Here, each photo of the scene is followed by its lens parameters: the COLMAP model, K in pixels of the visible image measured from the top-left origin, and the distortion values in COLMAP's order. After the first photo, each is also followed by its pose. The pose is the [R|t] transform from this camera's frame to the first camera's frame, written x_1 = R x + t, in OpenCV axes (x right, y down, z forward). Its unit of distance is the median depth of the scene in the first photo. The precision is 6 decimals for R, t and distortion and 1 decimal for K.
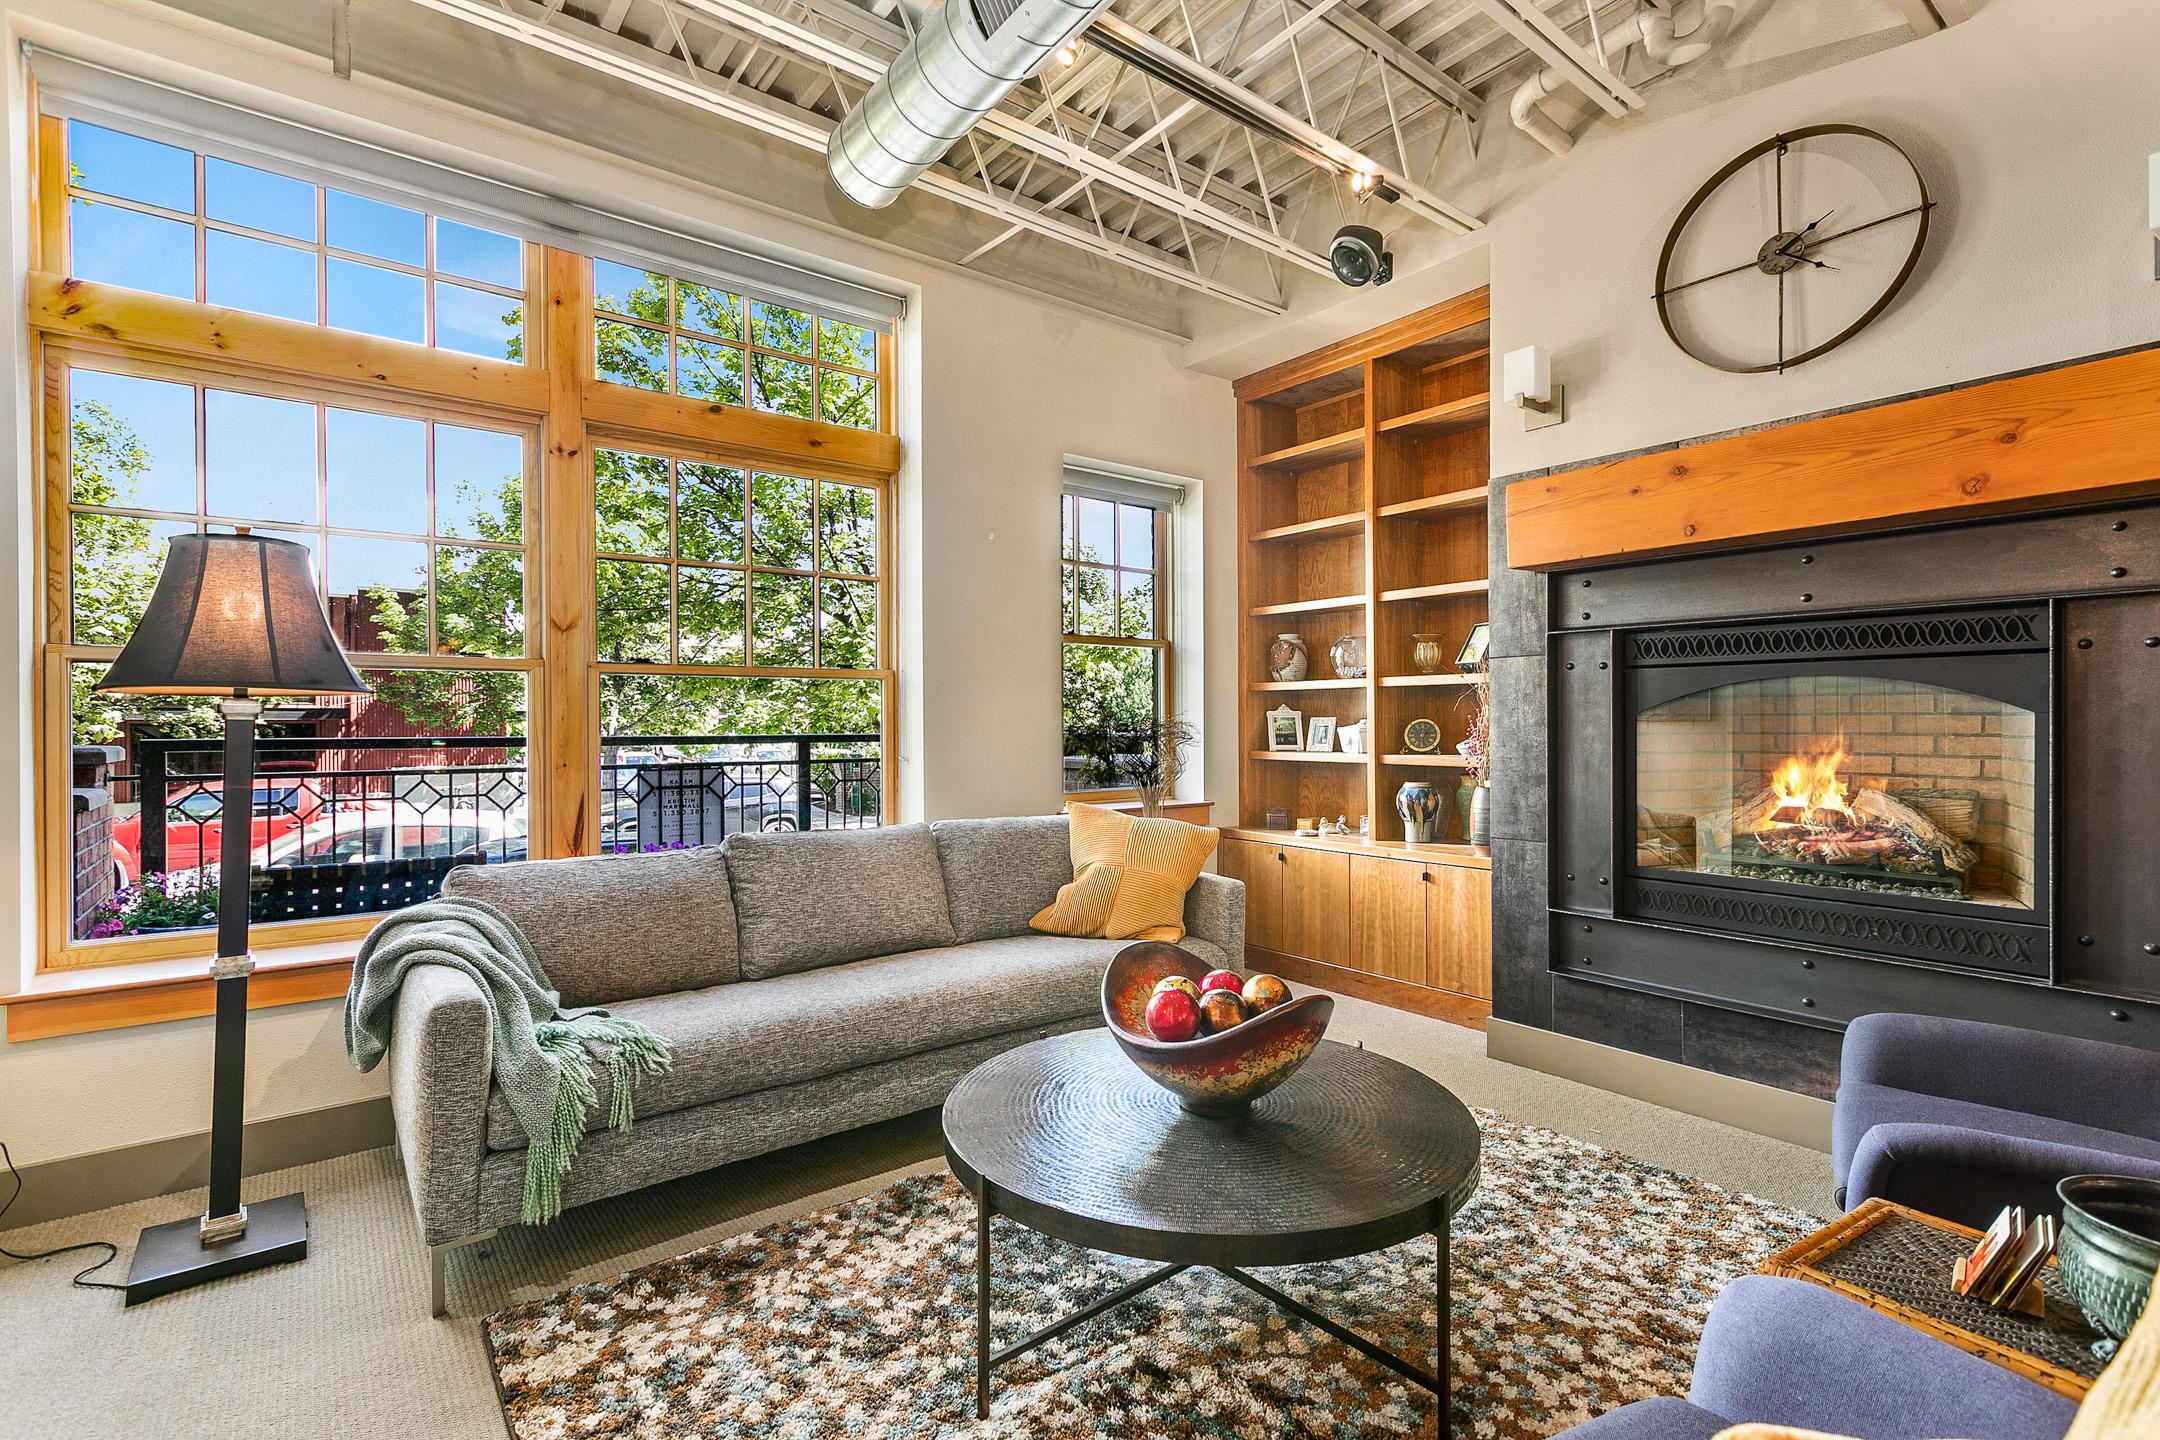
lens RADIAL K [[979.5, 0, 1079.9], [0, 979.5, 728.7], [0, 0, 1]] dist [0.001357, 0.000324]
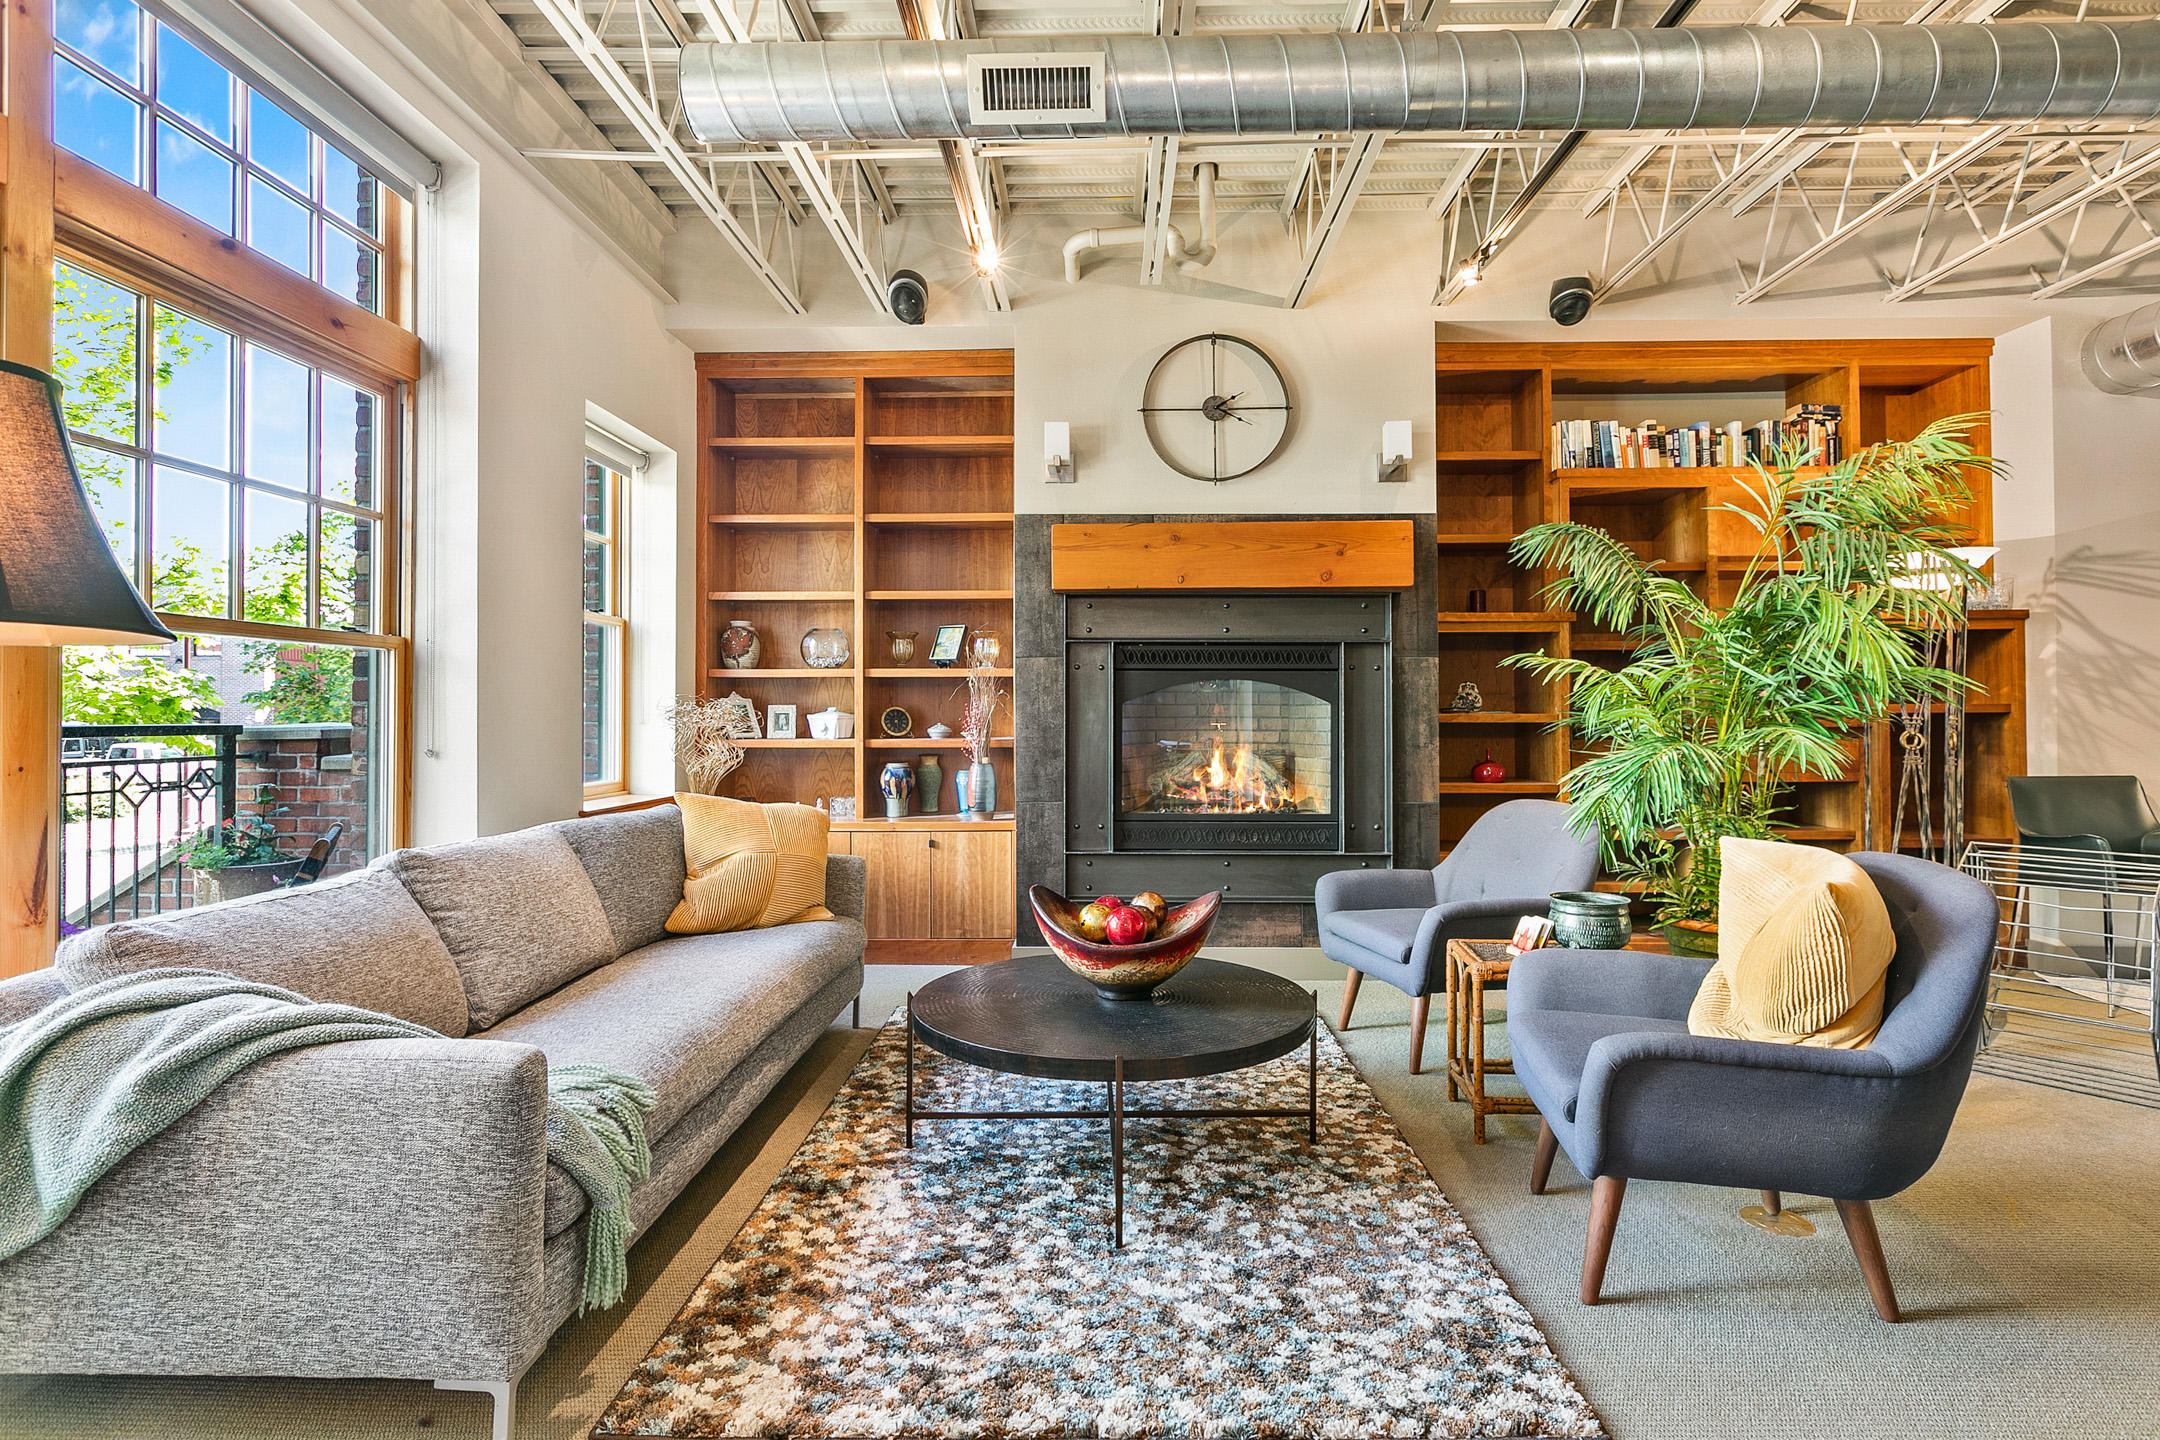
lens RADIAL K [[1074.2, 0, 1075.7], [0, 1074.2, 710.4], [0, 0, 1]] dist [-0.015991, -0.000362]
pose [[0.636058, 0.005669, 0.771620, -0.618733], [0.003635, 0.999940, -0.010343, 0.010002], [-0.771633, 0.009384, 0.635999, 0.078376]]
